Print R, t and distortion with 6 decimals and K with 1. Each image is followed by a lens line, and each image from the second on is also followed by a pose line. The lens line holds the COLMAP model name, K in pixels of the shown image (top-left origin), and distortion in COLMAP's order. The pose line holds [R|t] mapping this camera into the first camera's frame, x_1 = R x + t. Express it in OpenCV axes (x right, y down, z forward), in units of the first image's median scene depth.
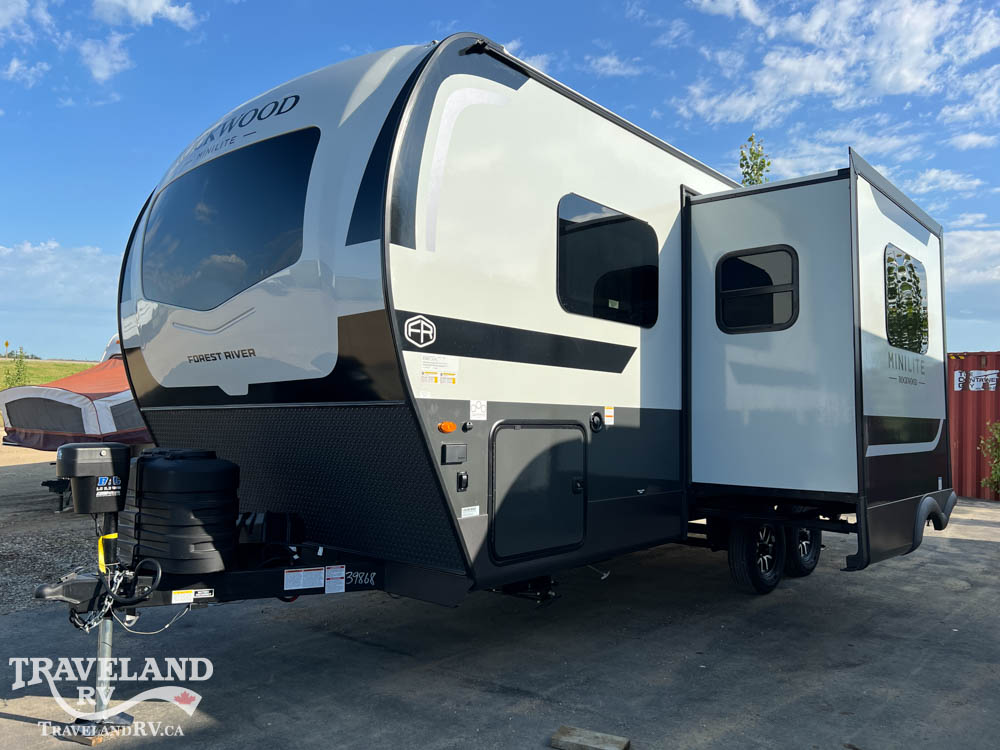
lens RADIAL K [[767.3, 0, 500.0], [0, 767.3, 375.0], [0, 0, 1]] dist [0.016650, 0.001470]
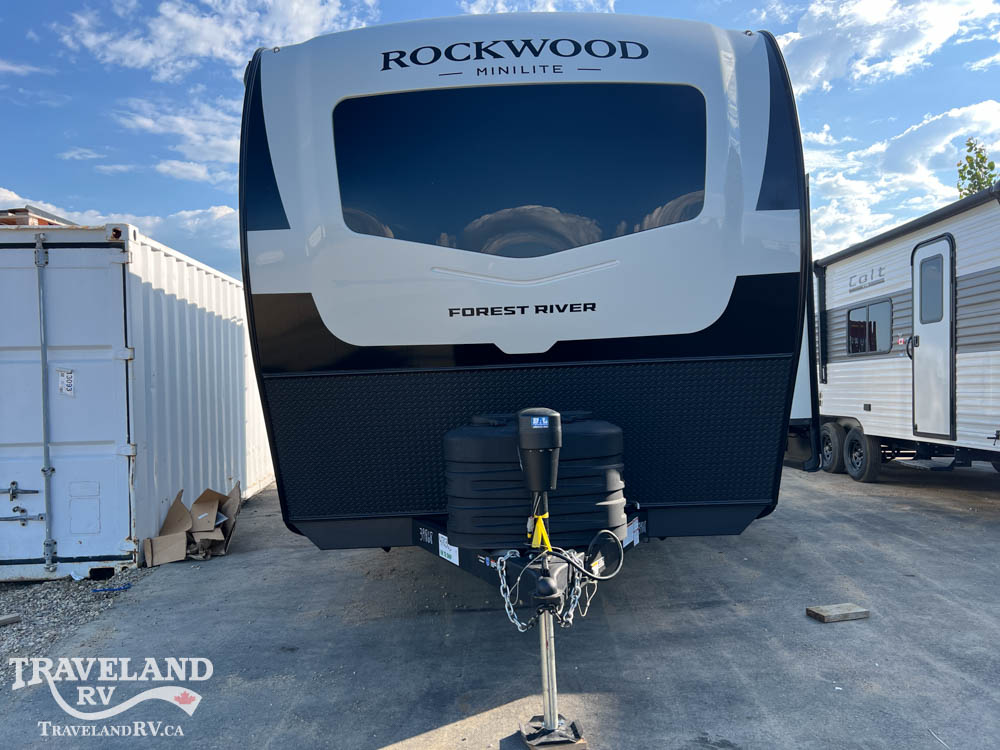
lens RADIAL K [[767.3, 0, 500.0], [0, 767.3, 375.0], [0, 0, 1]] dist [0.016650, 0.001470]
pose [[0.740786, -0.031237, 0.671015, -1.015129], [0.001325, 0.998984, 0.045042, 0.011322], [-0.671740, -0.032478, 0.740075, 0.368707]]
